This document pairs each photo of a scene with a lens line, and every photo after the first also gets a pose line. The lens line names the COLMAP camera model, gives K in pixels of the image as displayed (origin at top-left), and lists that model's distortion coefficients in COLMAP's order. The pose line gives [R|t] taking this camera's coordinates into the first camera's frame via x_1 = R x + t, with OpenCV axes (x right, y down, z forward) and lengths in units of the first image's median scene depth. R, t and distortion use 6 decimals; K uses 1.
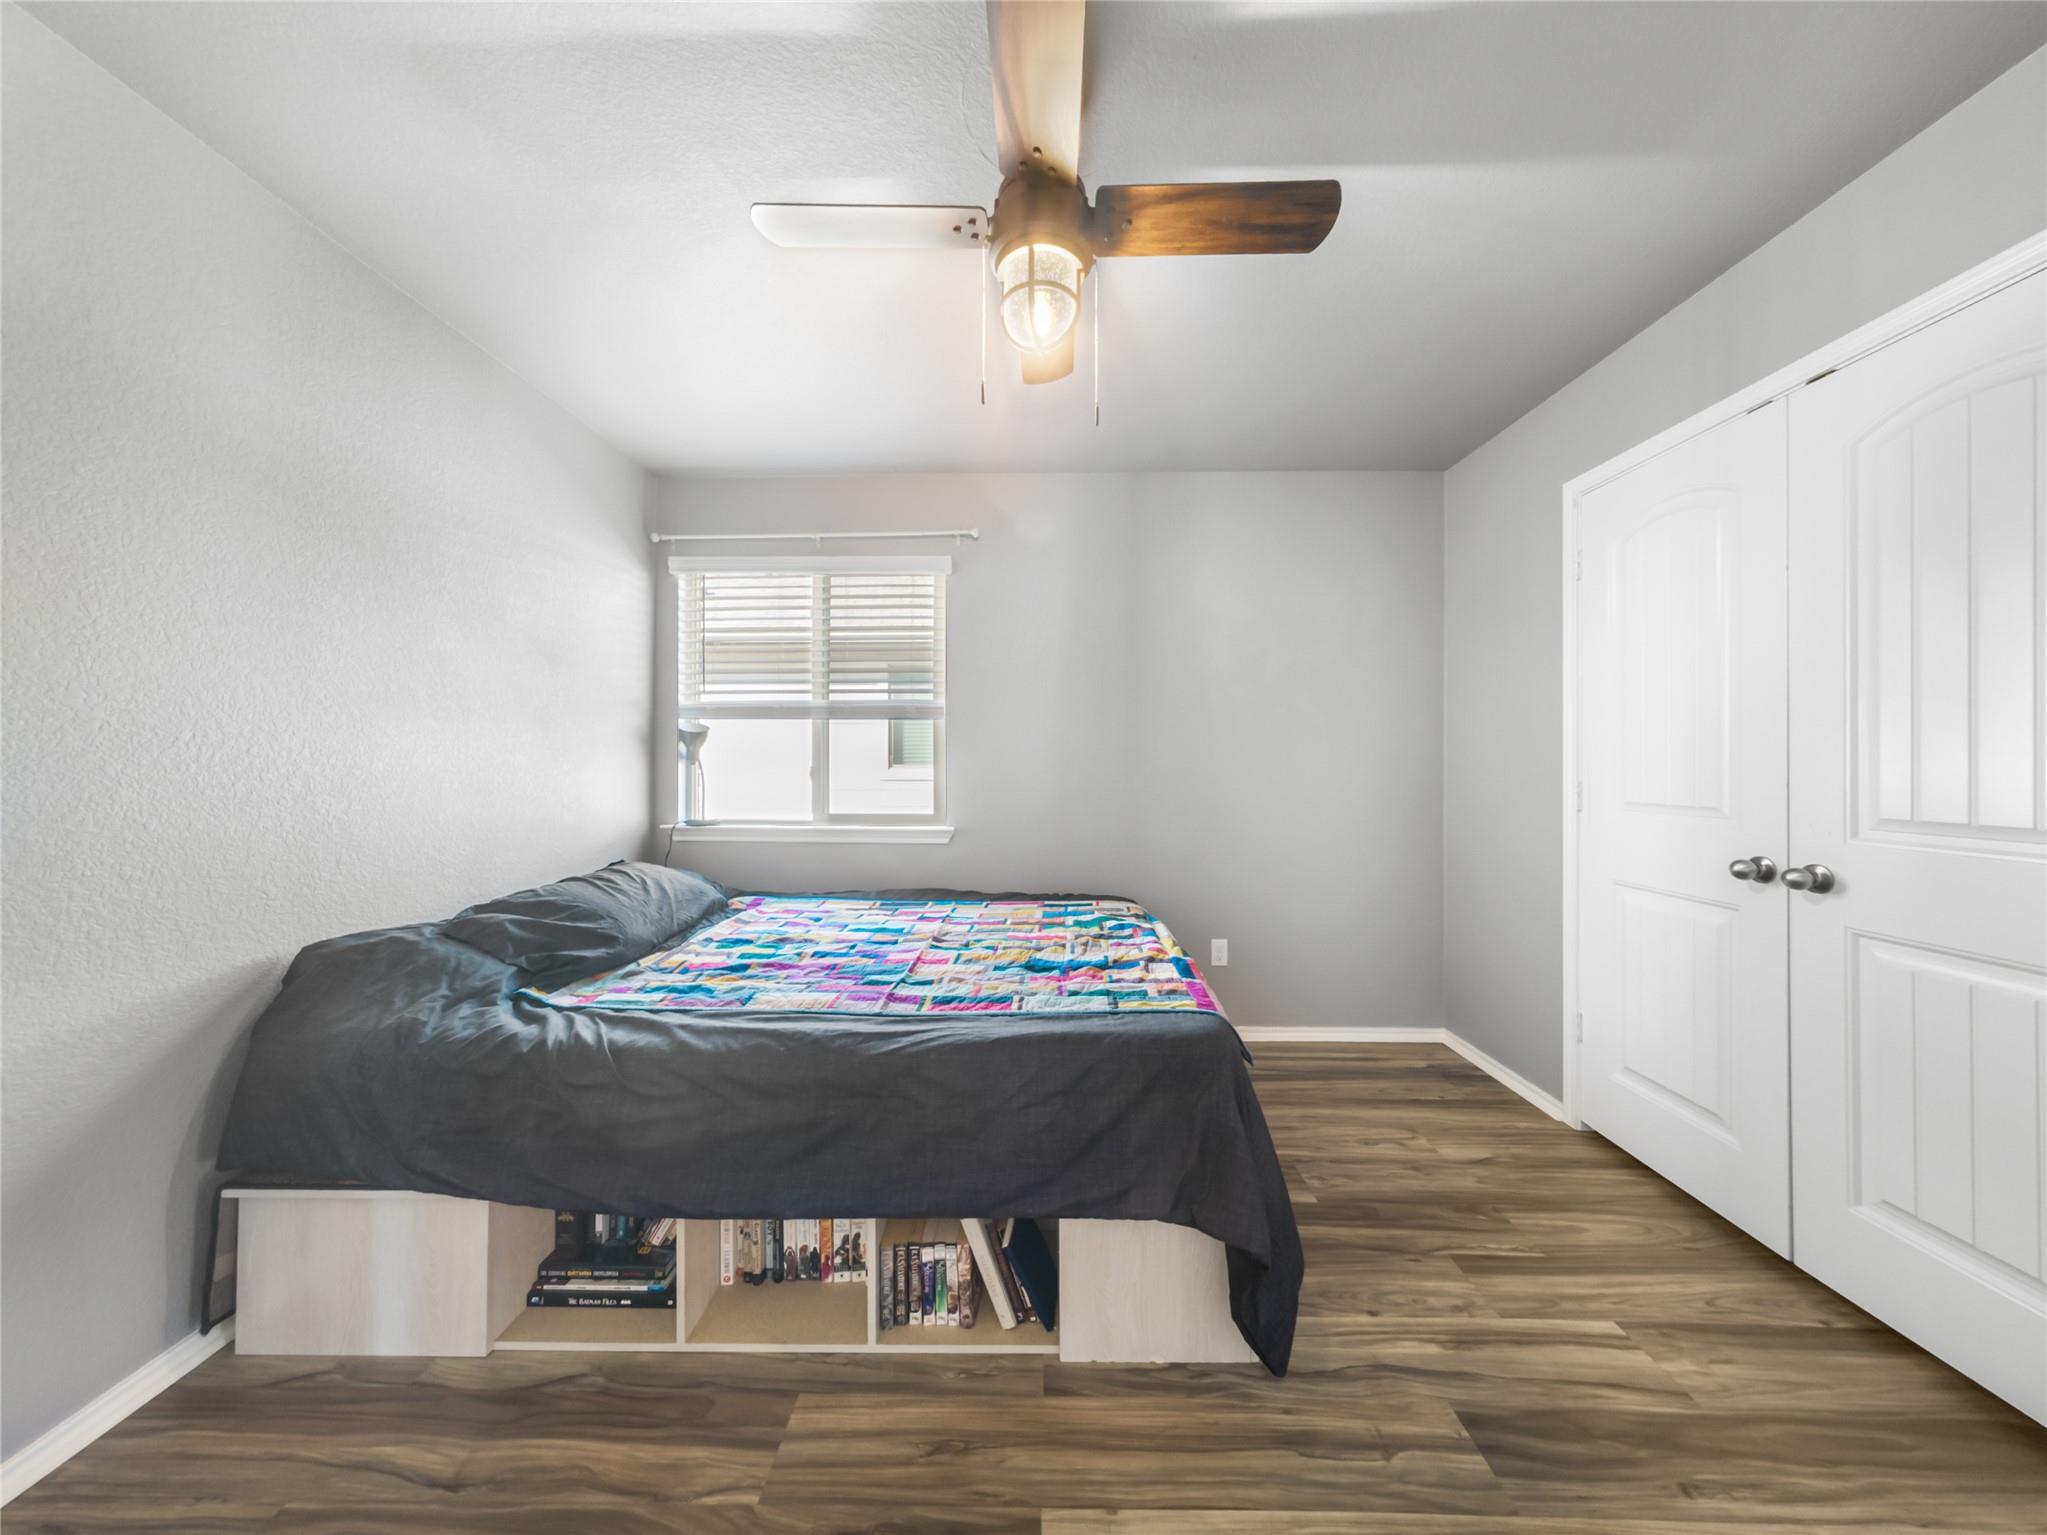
lens RADIAL K [[685.8, 0, 1027.1], [0, 685.8, 756.3], [0, 0, 1]] dist [-0.012817, 0.005191]
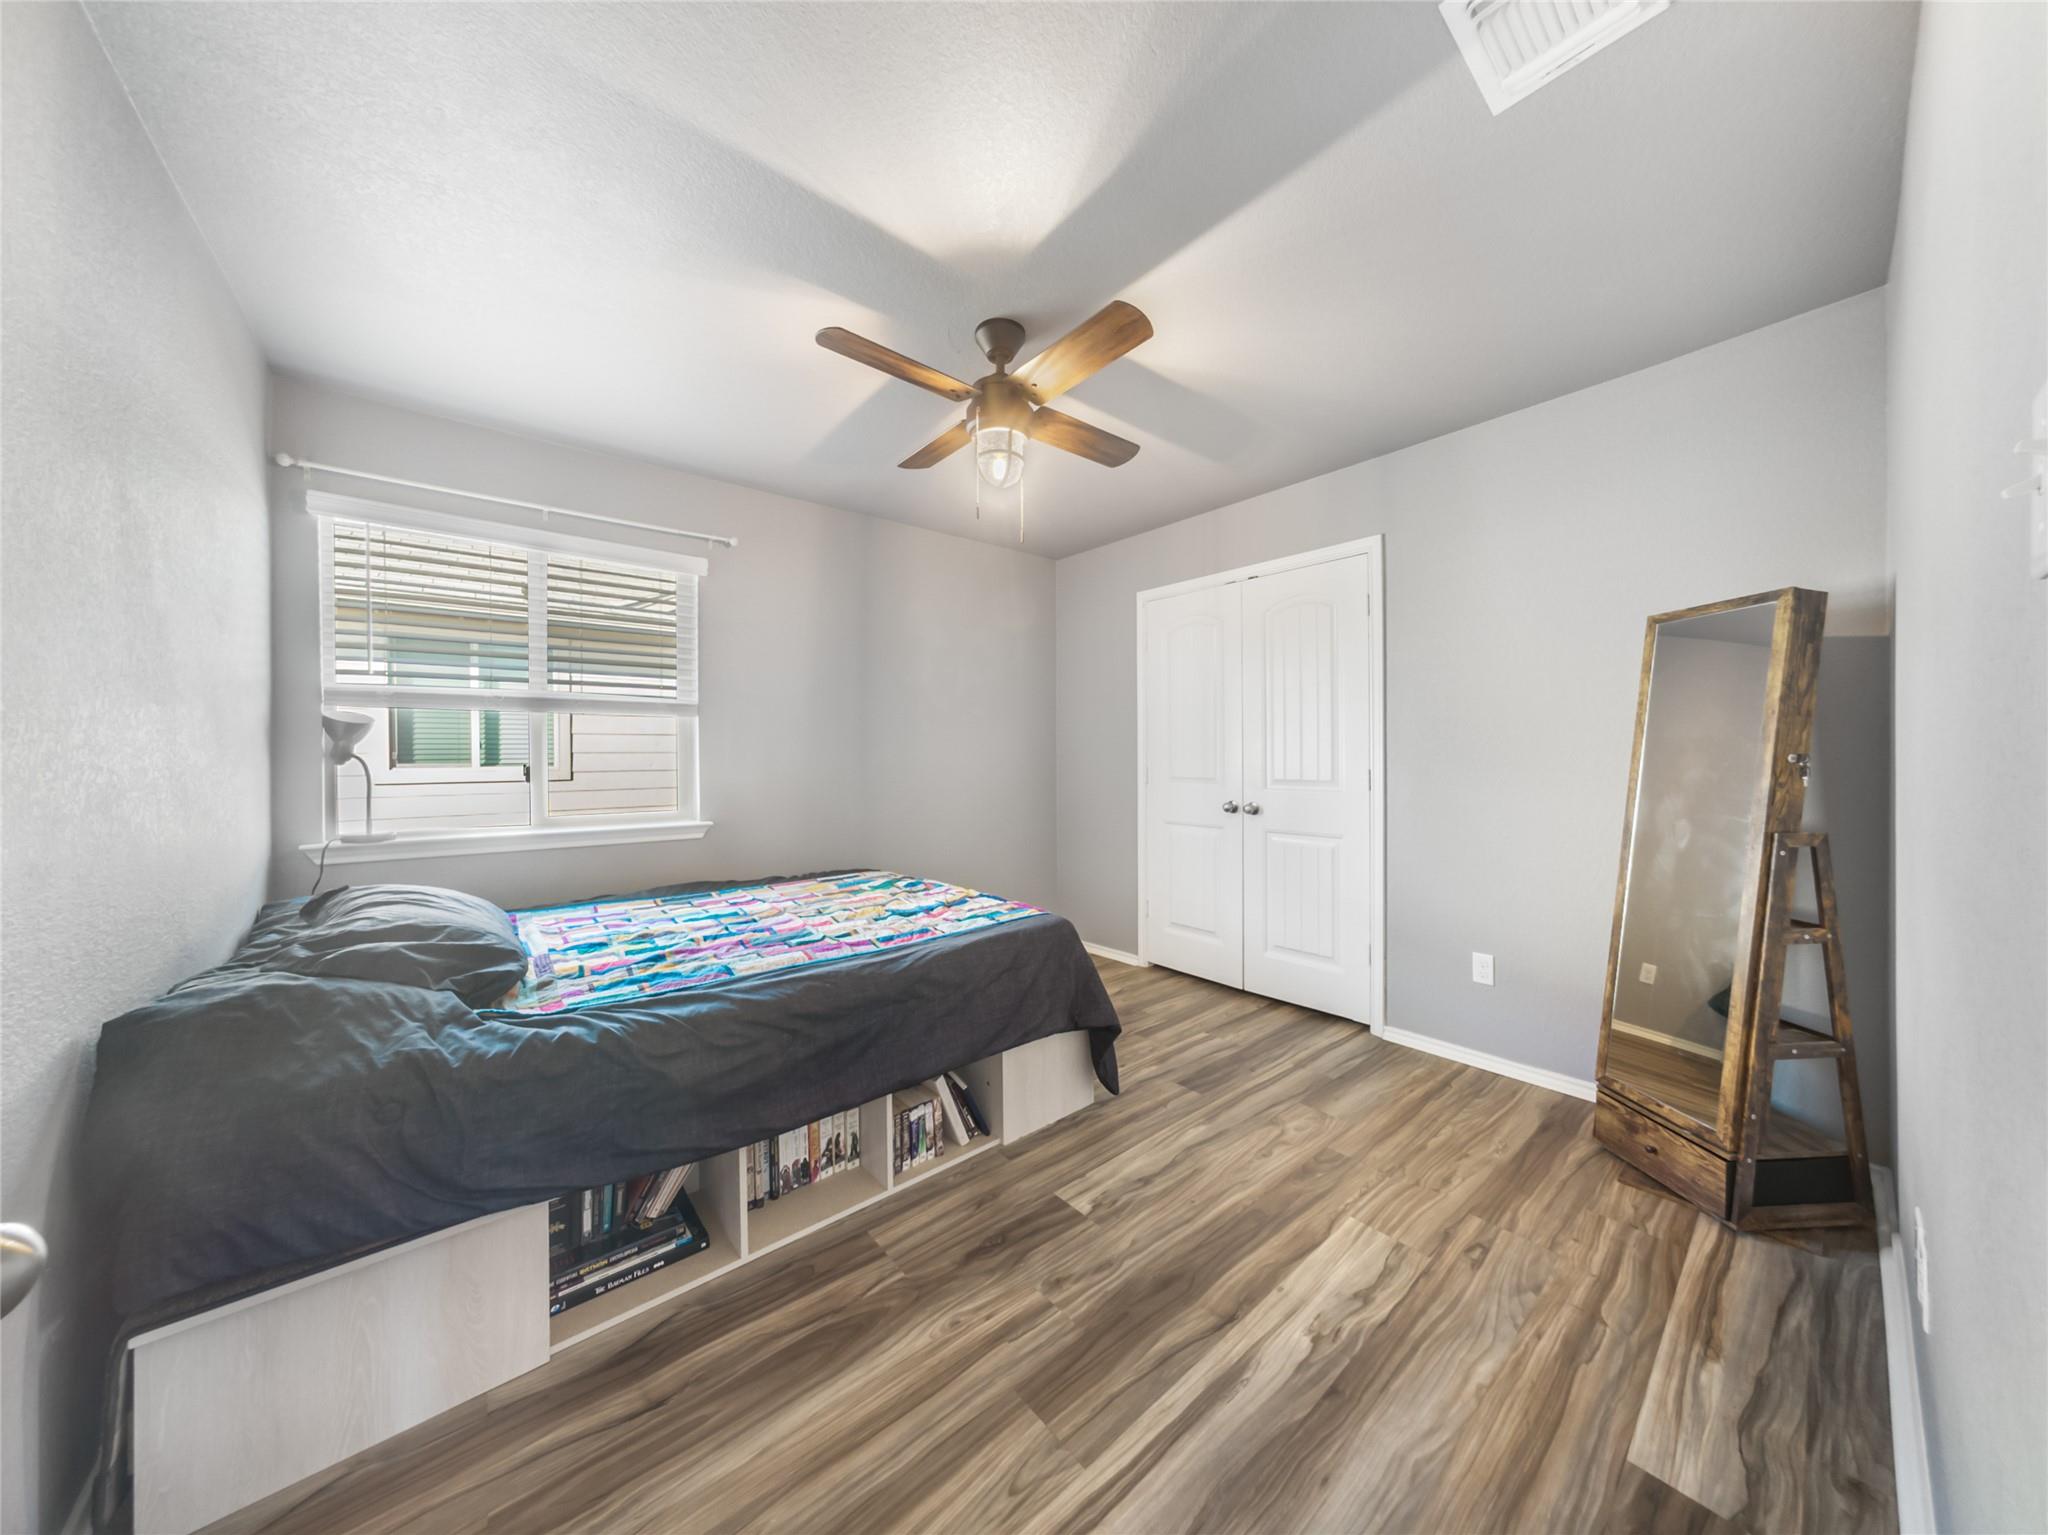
lens RADIAL K [[686.1, 0, 1027.6], [0, 686.1, 756.3], [0, 0, 1]] dist [-0.012817, 0.005191]
pose [[0.754672, -0.005002, 0.656083, -0.864125], [0.002176, 0.999985, 0.005120, -0.000783], [-0.656099, -0.002436, 0.754671, -0.189228]]
